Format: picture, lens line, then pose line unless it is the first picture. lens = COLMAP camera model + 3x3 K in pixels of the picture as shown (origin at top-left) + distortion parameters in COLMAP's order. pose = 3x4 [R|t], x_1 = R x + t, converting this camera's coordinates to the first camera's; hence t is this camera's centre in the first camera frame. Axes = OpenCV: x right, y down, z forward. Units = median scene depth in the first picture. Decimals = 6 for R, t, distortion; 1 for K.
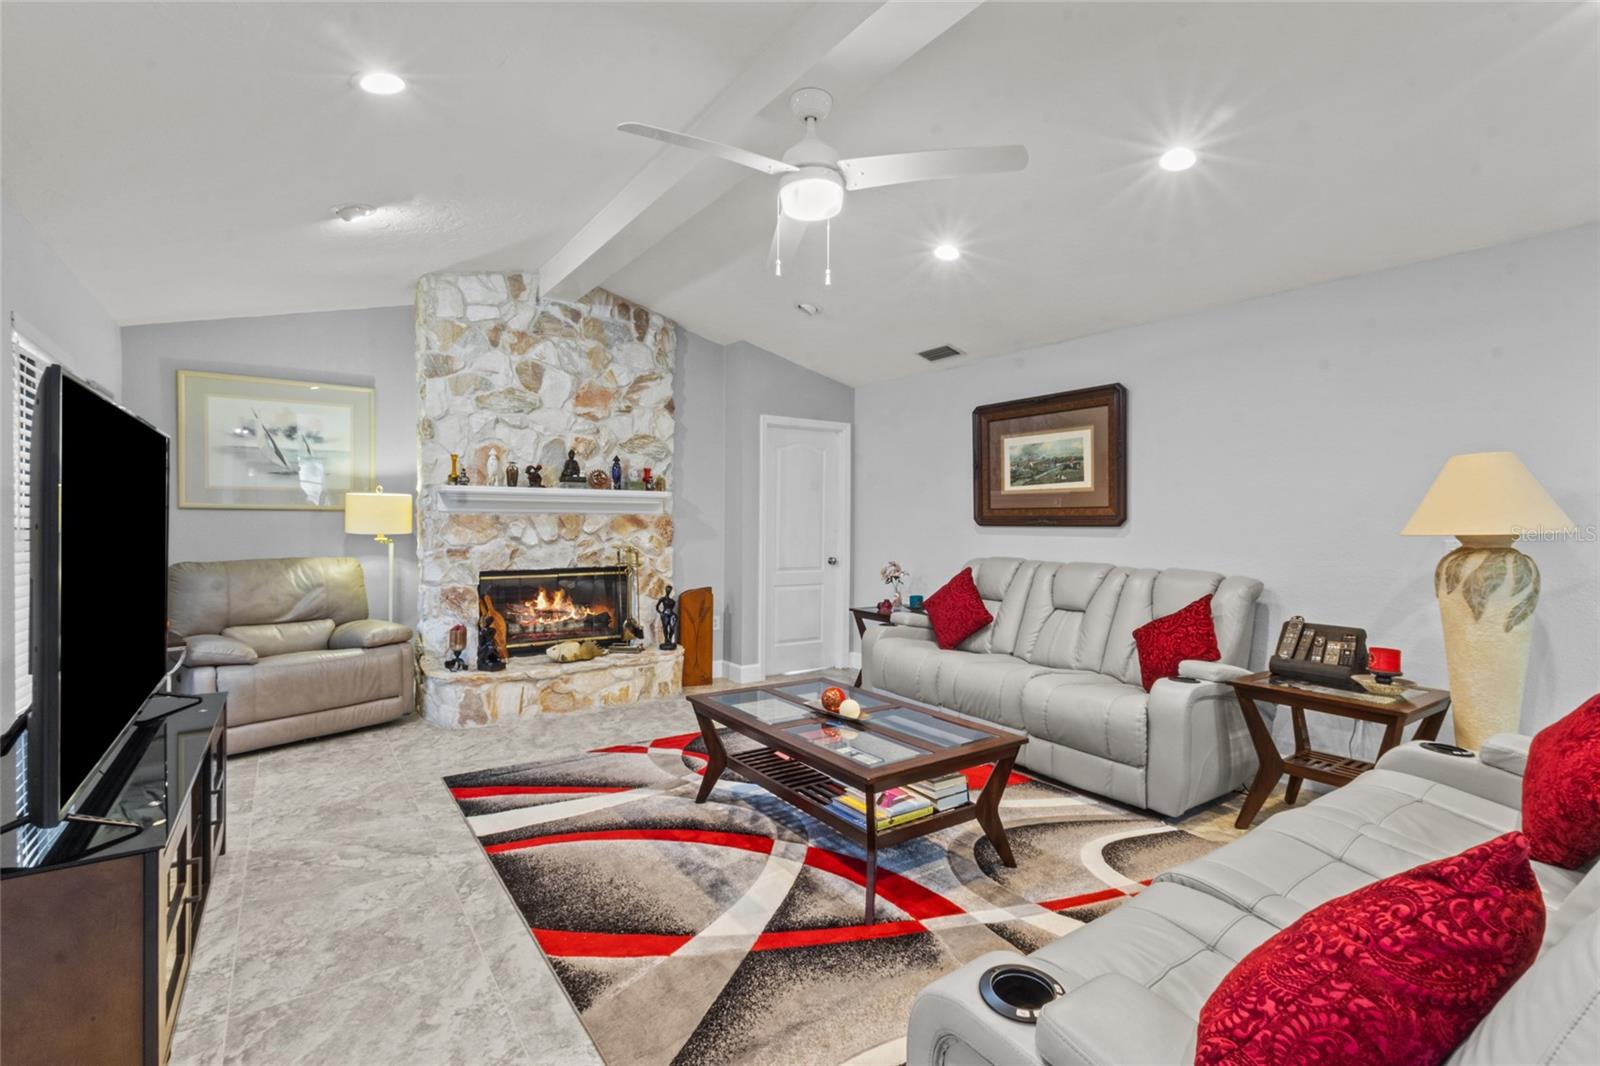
lens RADIAL K [[735.3, 0, 800.0], [0, 735.3, 533.0], [0, 0, 1]] dist [0.001048, 0.000689]
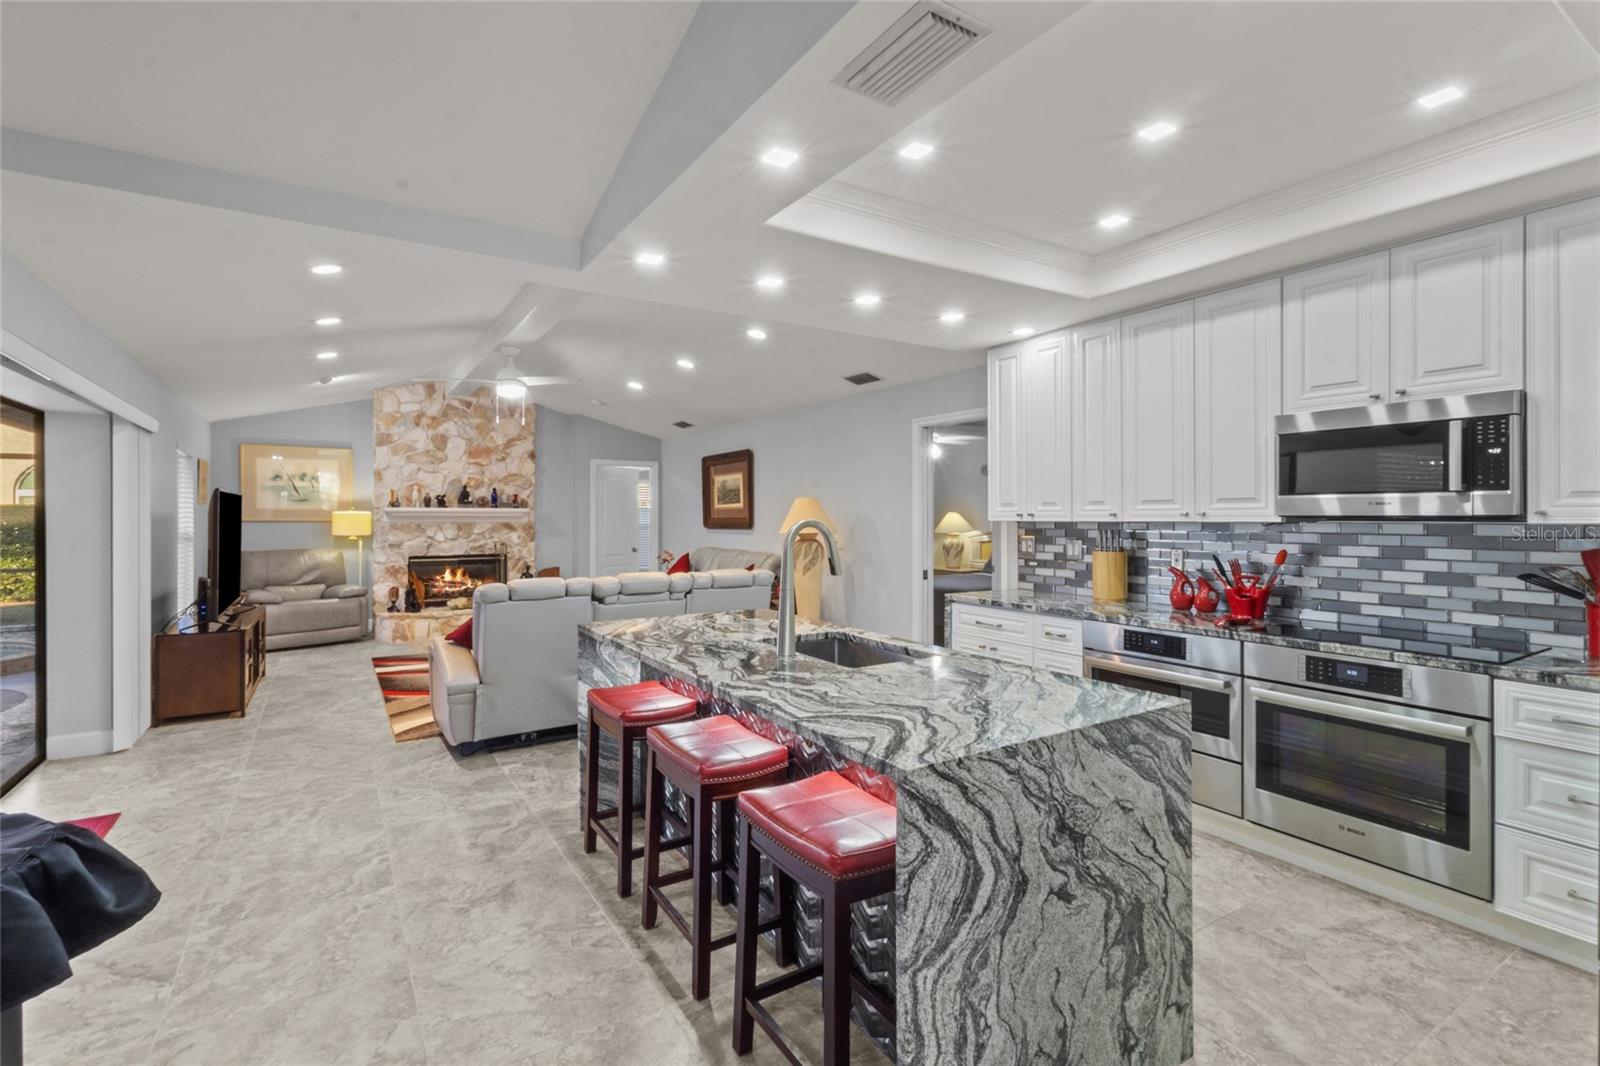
lens RADIAL K [[739.6, 0, 798.8], [0, 739.6, 523.5], [0, 0, 1]] dist [0.000688, 0.001926]
pose [[0.999147, -0.004893, -0.041005, 0.536658], [0.004475, 0.999937, -0.010276, -0.003044], [0.041052, 0.010083, 0.999106, -0.680778]]
